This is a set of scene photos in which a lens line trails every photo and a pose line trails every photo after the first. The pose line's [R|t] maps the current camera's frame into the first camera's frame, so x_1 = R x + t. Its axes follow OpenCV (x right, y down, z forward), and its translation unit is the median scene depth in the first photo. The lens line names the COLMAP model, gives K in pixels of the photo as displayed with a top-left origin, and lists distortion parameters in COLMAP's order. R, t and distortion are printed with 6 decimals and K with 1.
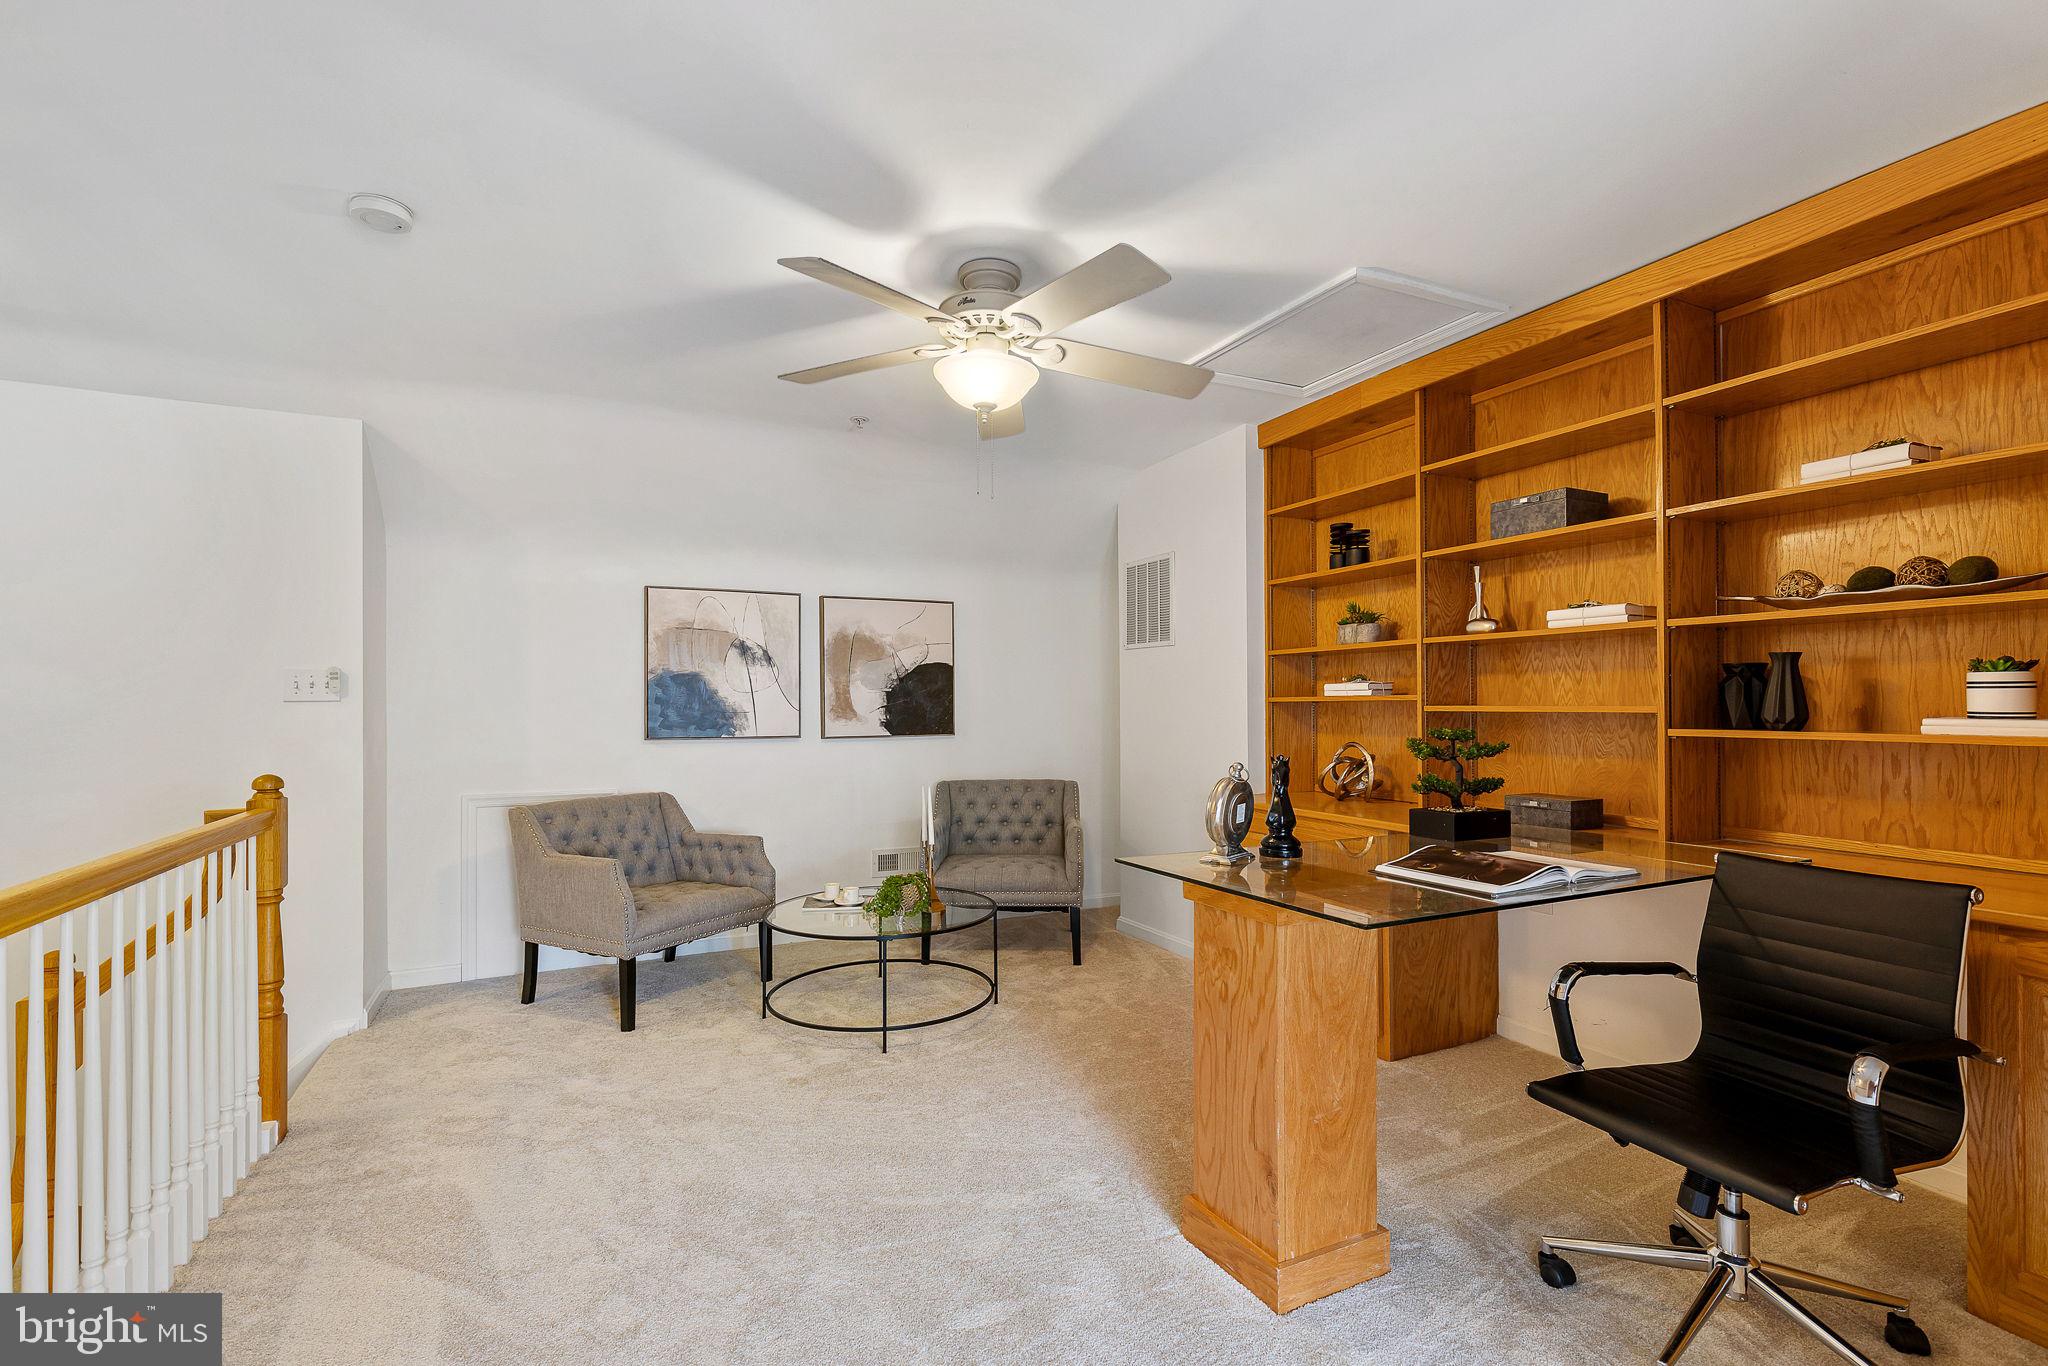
lens RADIAL K [[932.7, 0, 1013.2], [0, 932.7, 702.9], [0, 0, 1]] dist [0.006693, -0.002237]
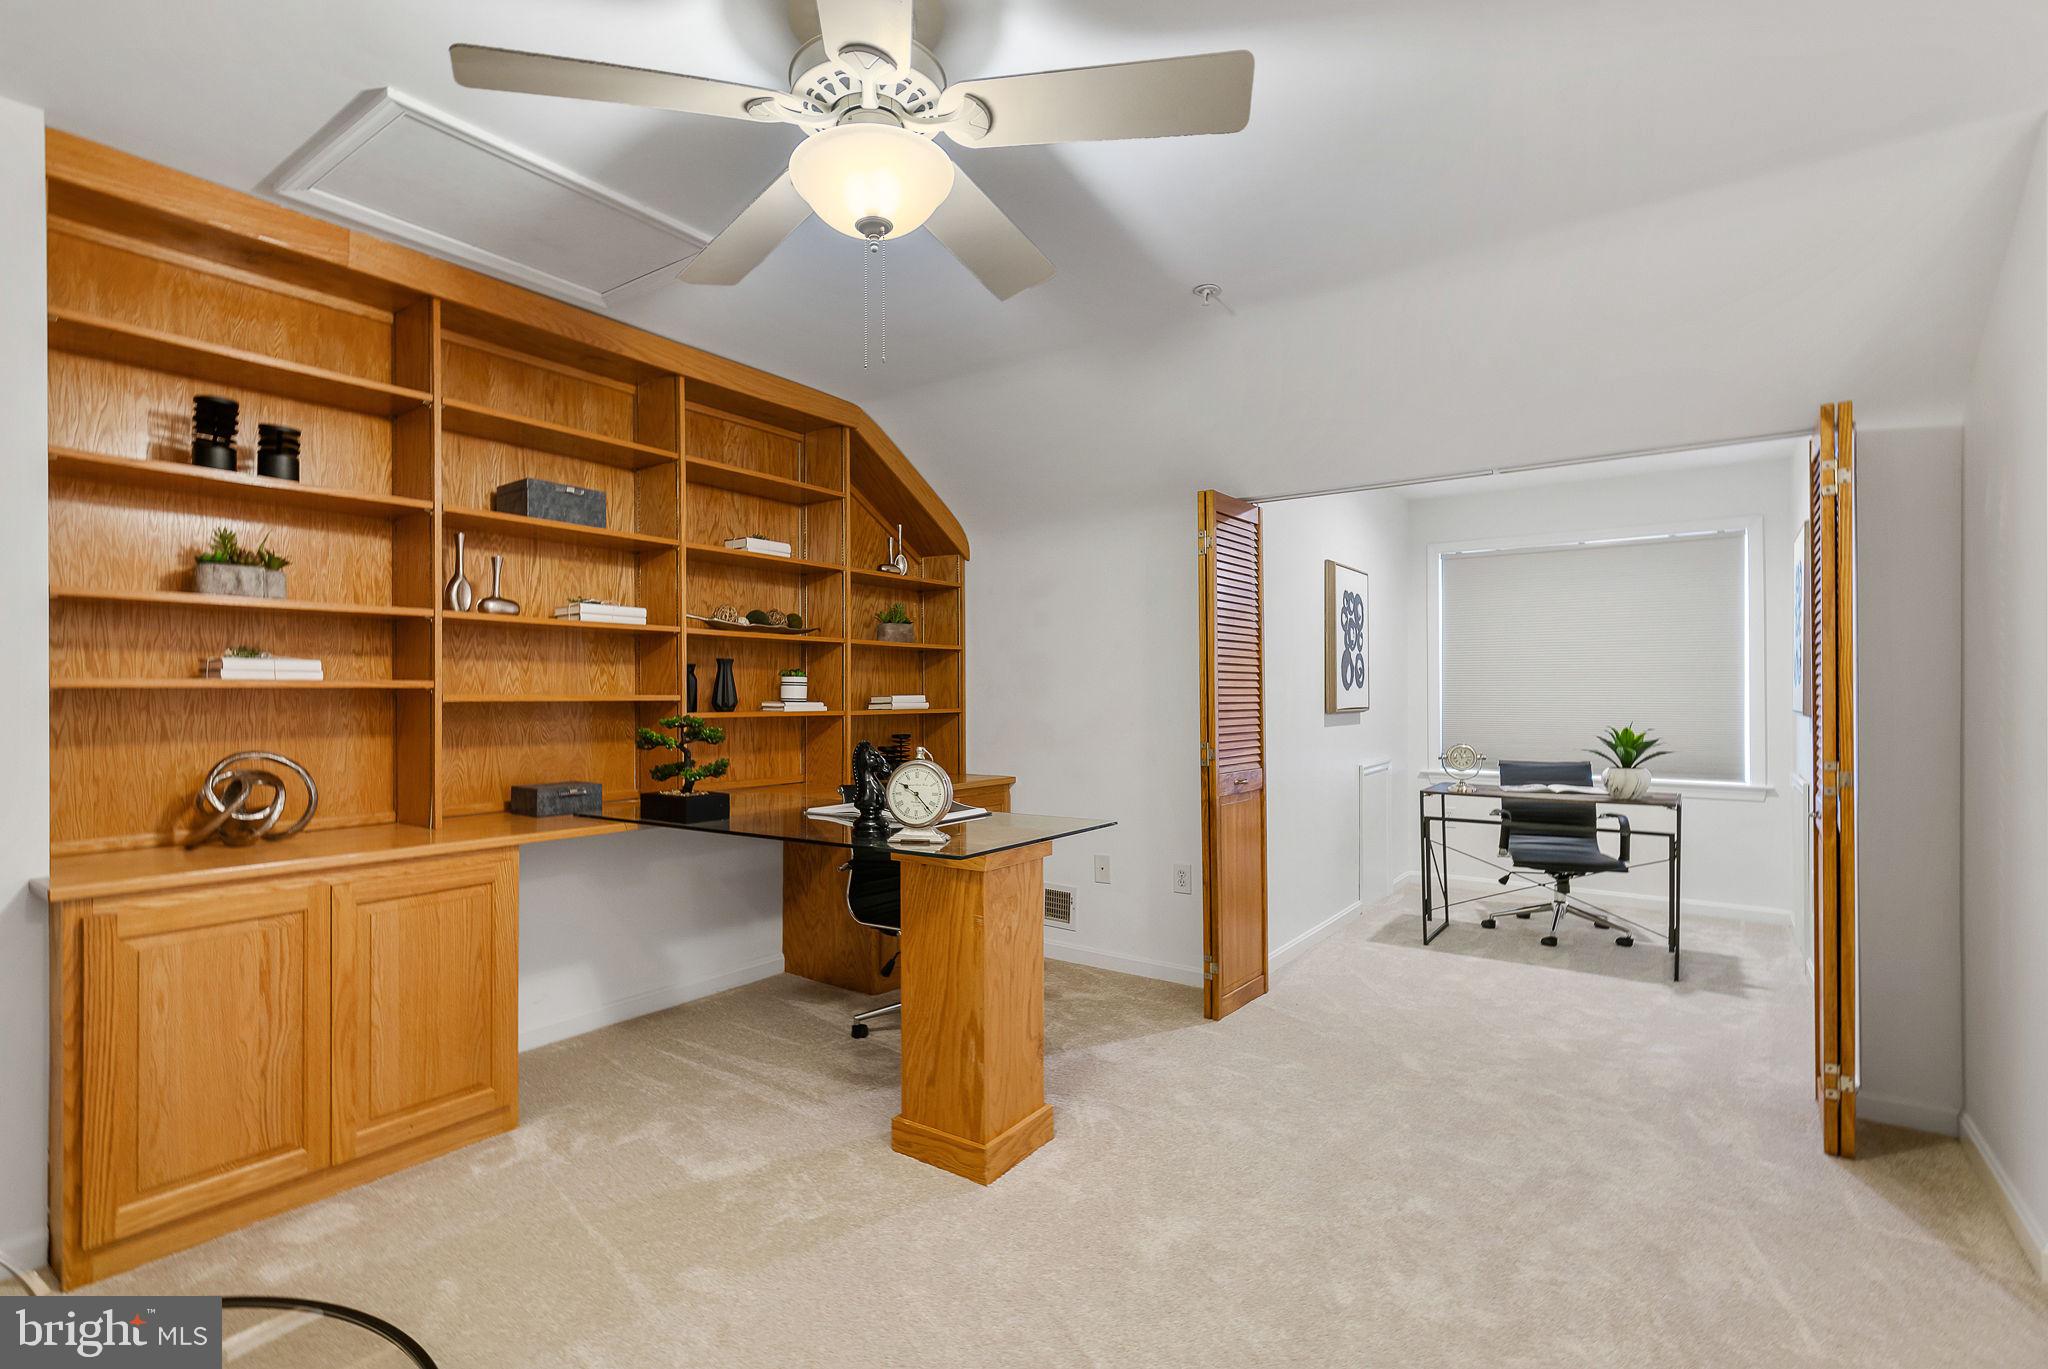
lens RADIAL K [[932.7, 0, 1012.1], [0, 932.7, 681.0], [0, 0, 1]] dist [0.006693, -0.002237]
pose [[-0.472164, 0.020699, 0.881268, -0.540856], [0.003463, 0.999760, -0.021627, 0.011533], [-0.881504, -0.007160, -0.472122, 1.026172]]
